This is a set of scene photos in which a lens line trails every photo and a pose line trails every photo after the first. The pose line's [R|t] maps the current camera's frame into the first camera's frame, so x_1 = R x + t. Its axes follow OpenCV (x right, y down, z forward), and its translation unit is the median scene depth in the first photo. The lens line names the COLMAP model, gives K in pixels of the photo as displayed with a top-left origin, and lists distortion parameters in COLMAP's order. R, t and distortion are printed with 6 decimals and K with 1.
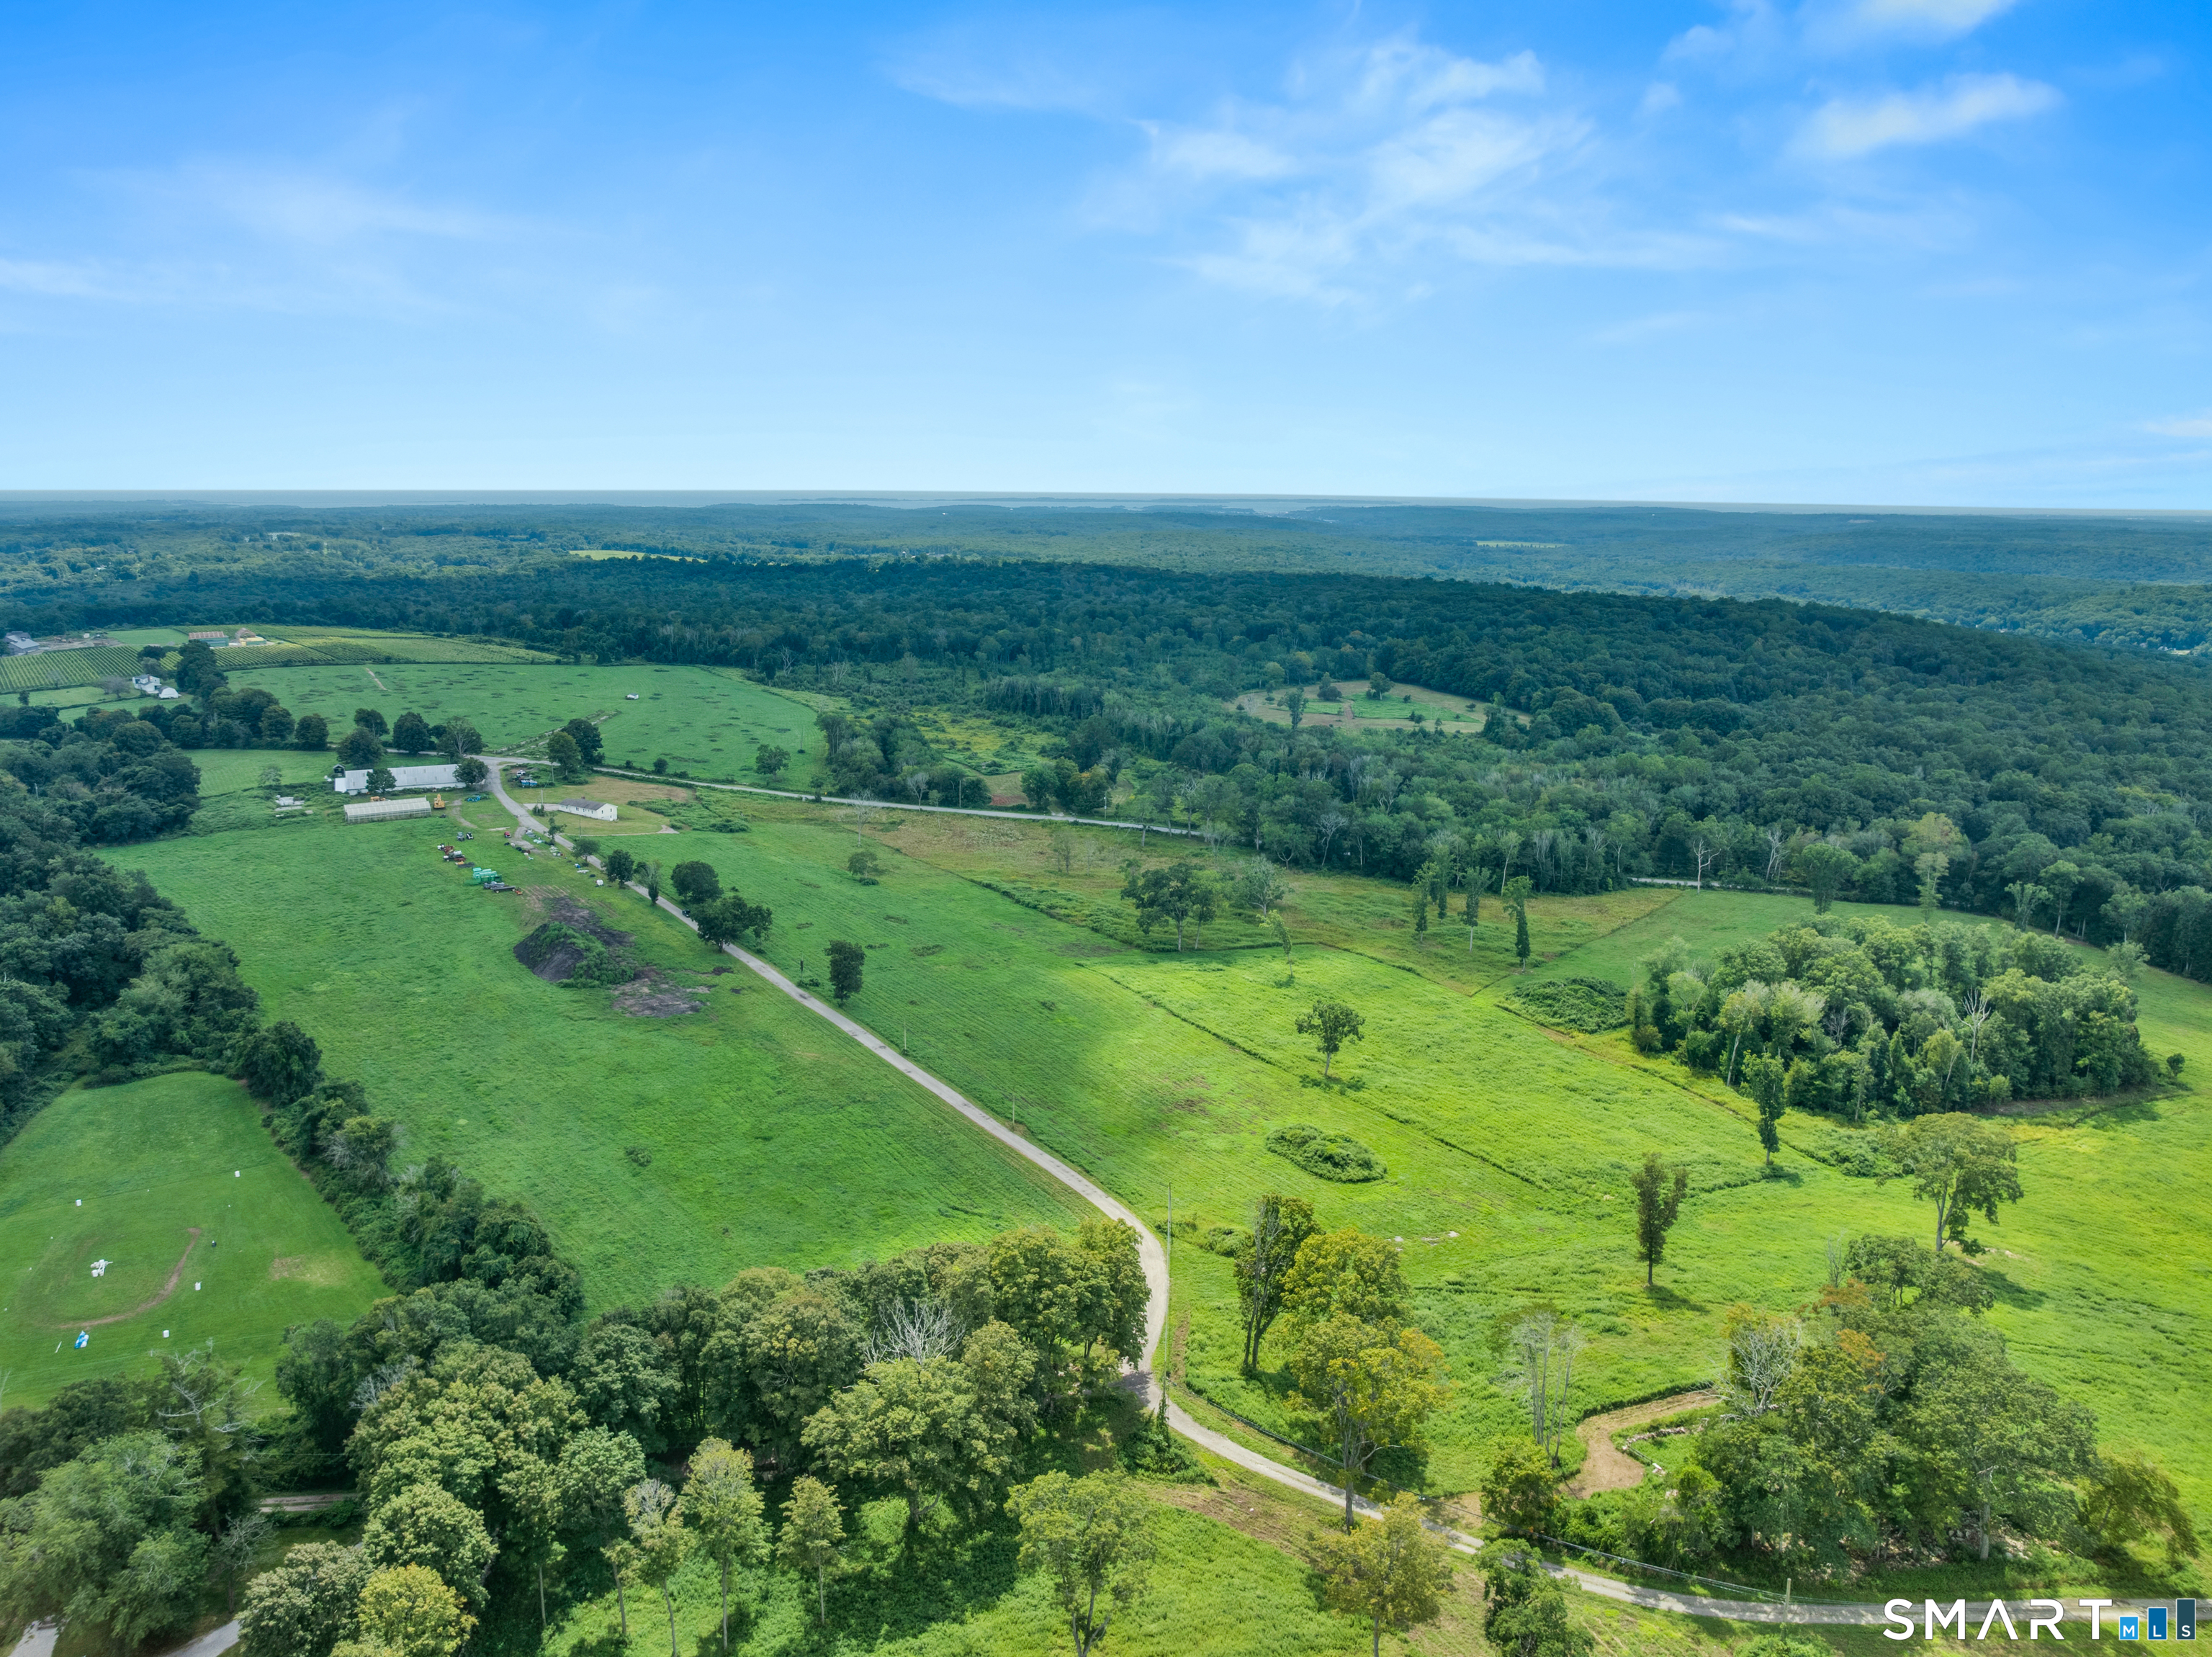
lens RADIAL K [[1557.7, 0, 1106.0], [0, 1557.7, 828.5], [0, 0, 1]] dist [-0.023240, -0.028348]
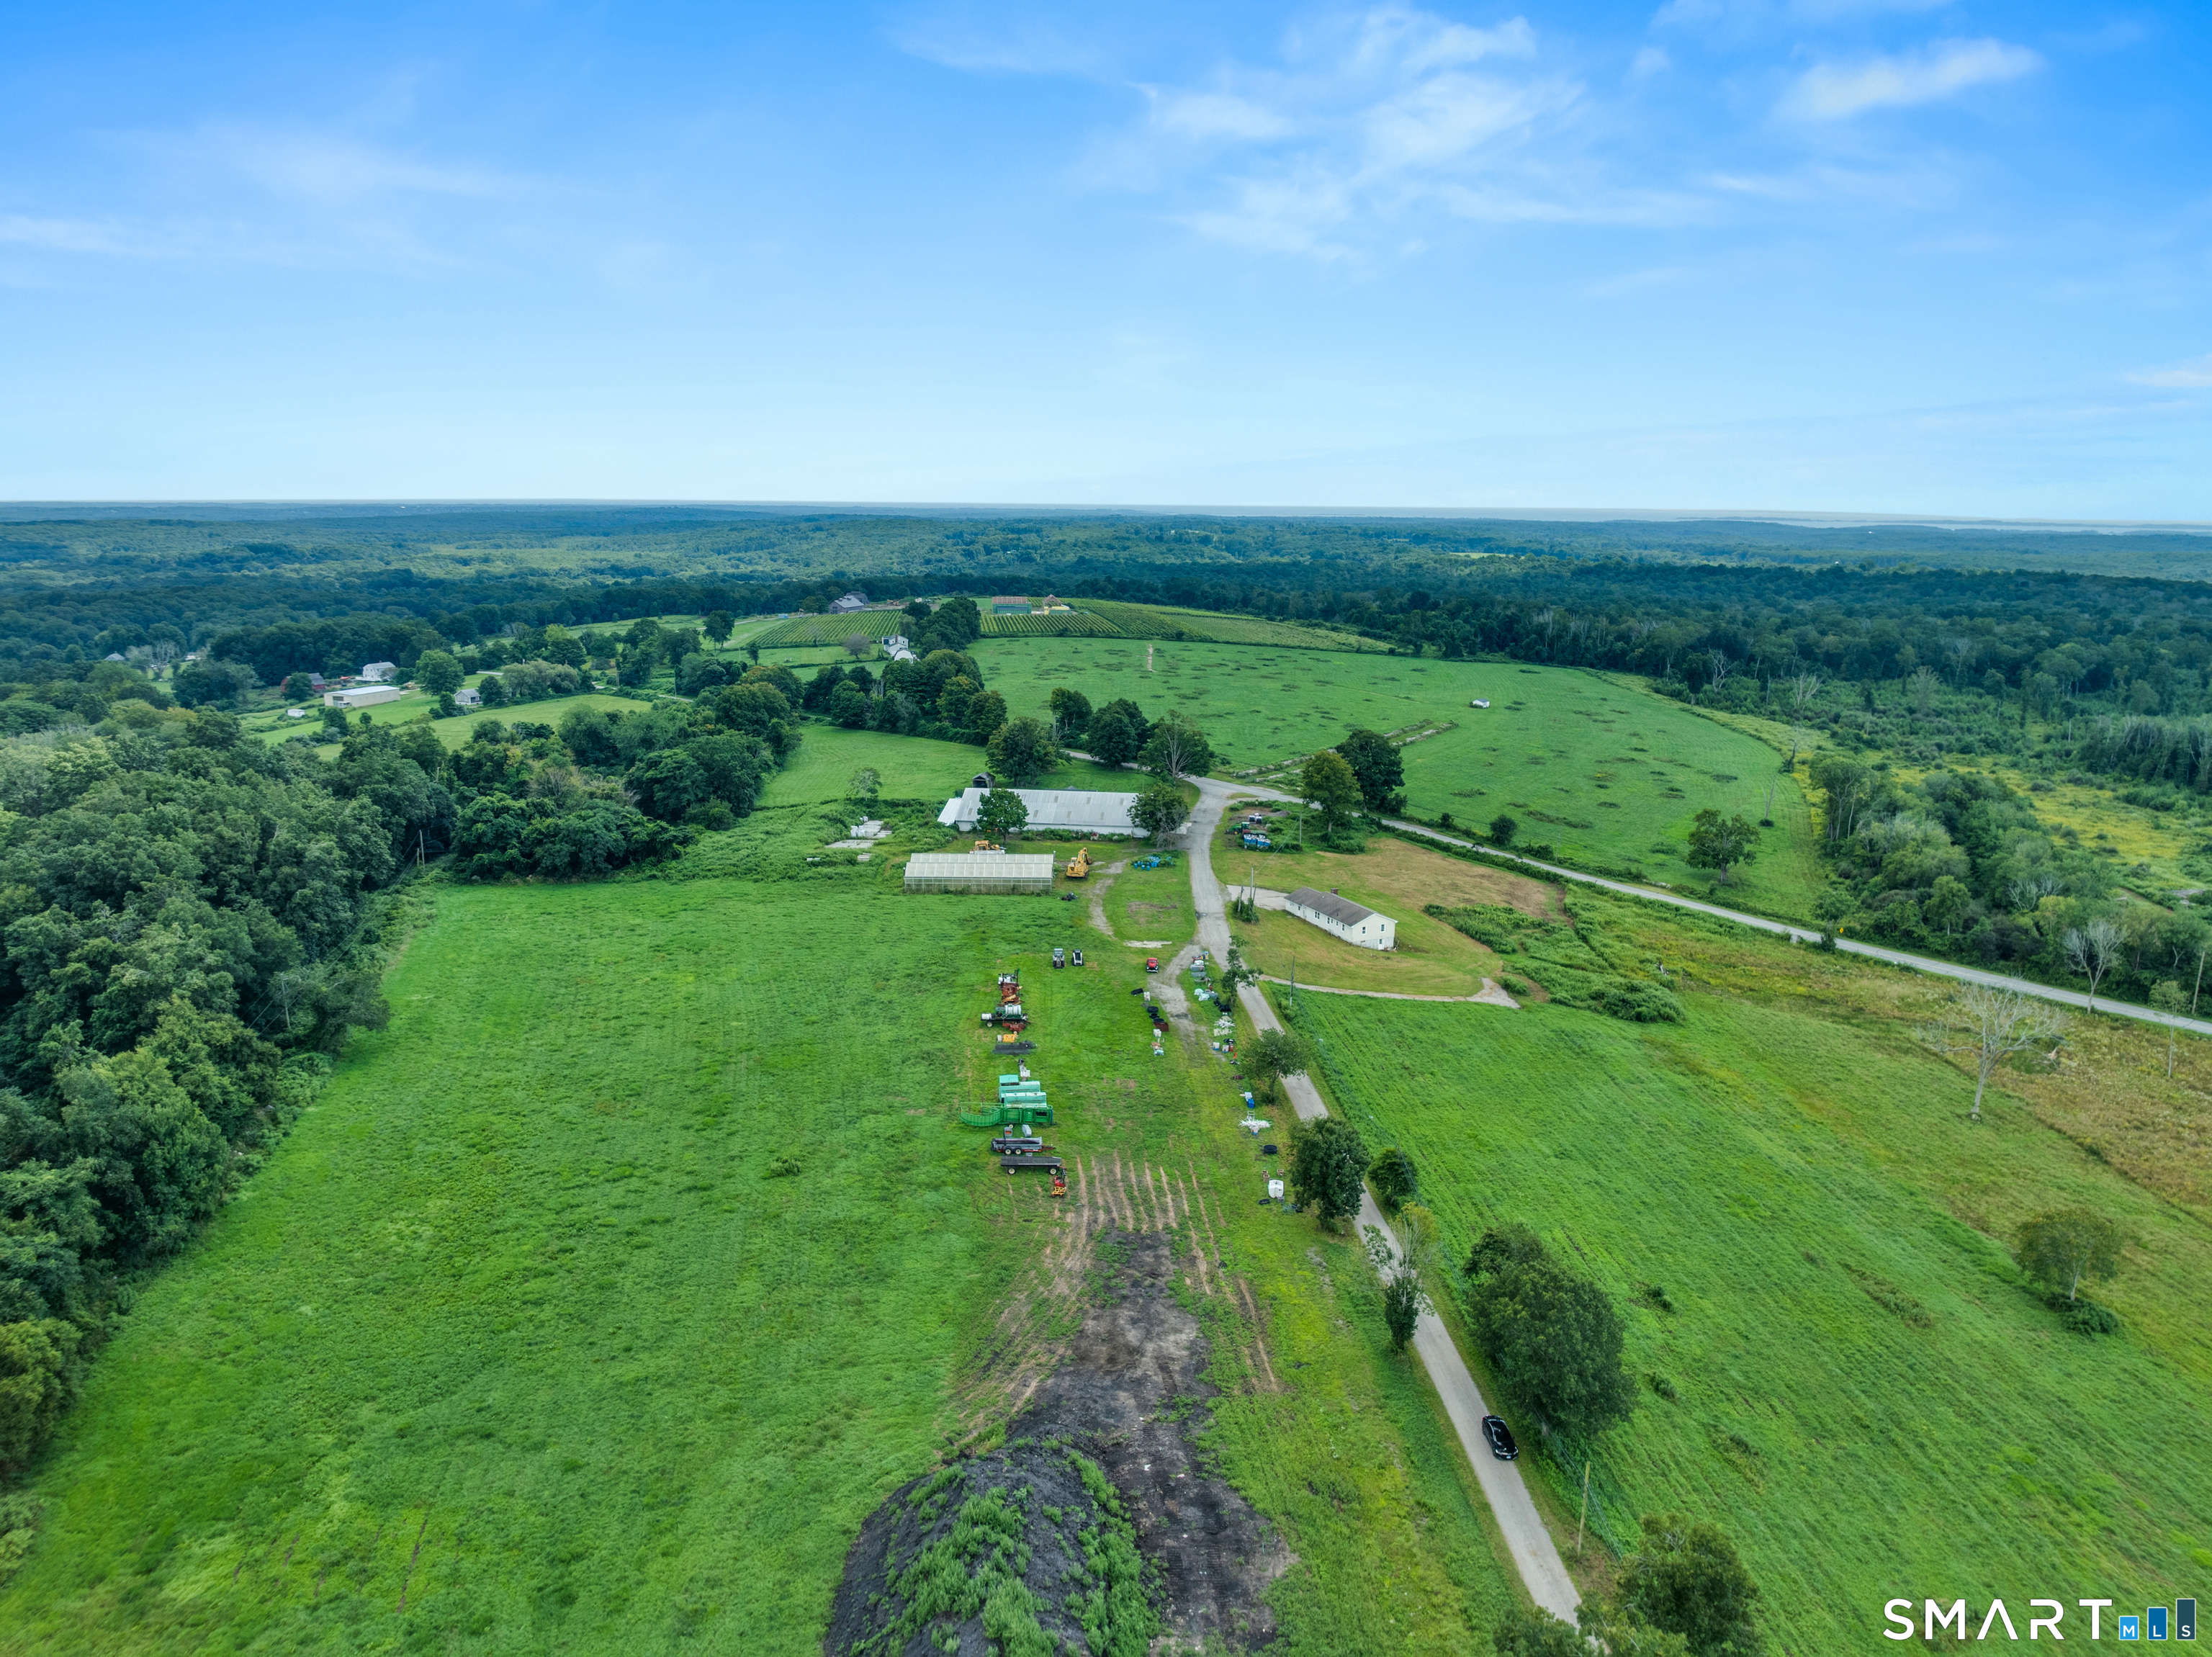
lens RADIAL K [[1557.7, 0, 1106.0], [0, 1557.7, 828.5], [0, 0, 1]] dist [-0.023240, -0.028348]
pose [[0.853376, 0.108426, -0.509895, -0.140763], [-0.114753, 0.993209, 0.019146, -0.038113], [0.508508, 0.042173, 0.860024, 0.507601]]
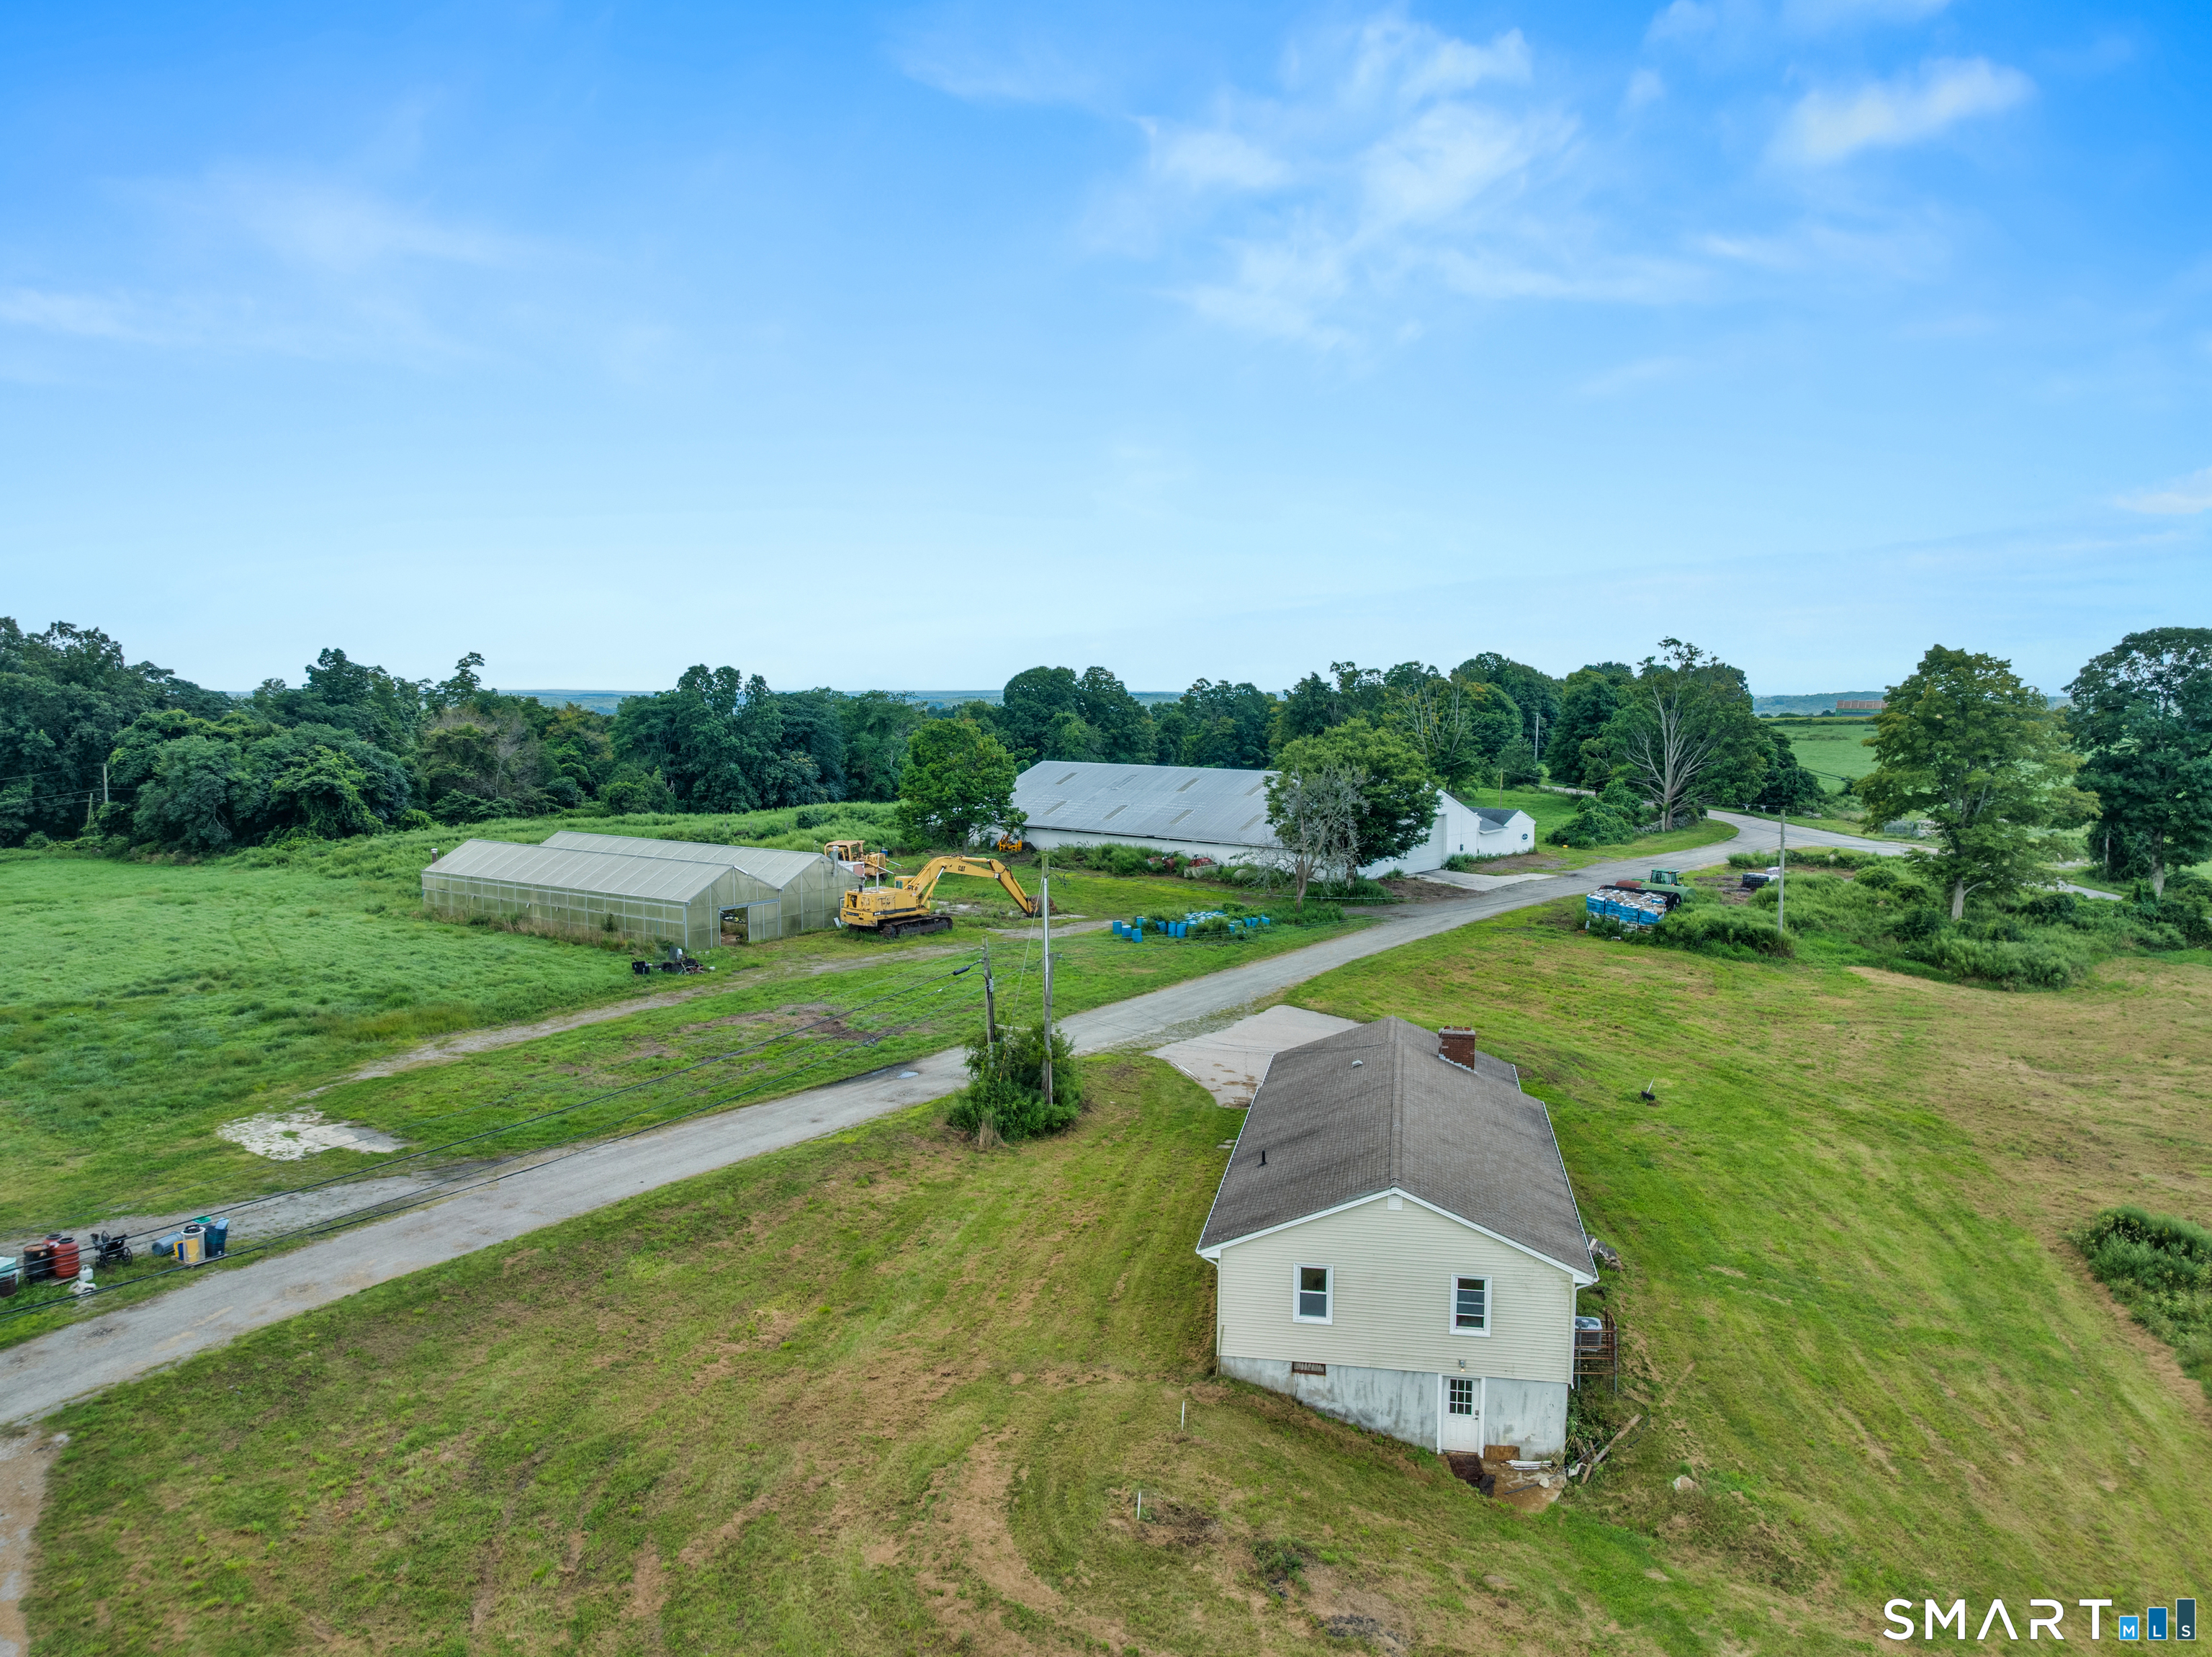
lens RADIAL K [[1557.7, 0, 1106.0], [0, 1557.7, 828.5], [0, 0, 1]] dist [-0.023240, -0.028348]
pose [[0.397326, 0.074807, -0.914624, -0.245463], [-0.196397, 0.980511, -0.005122, -0.026231], [0.896415, 0.181664, 0.404274, 0.884003]]
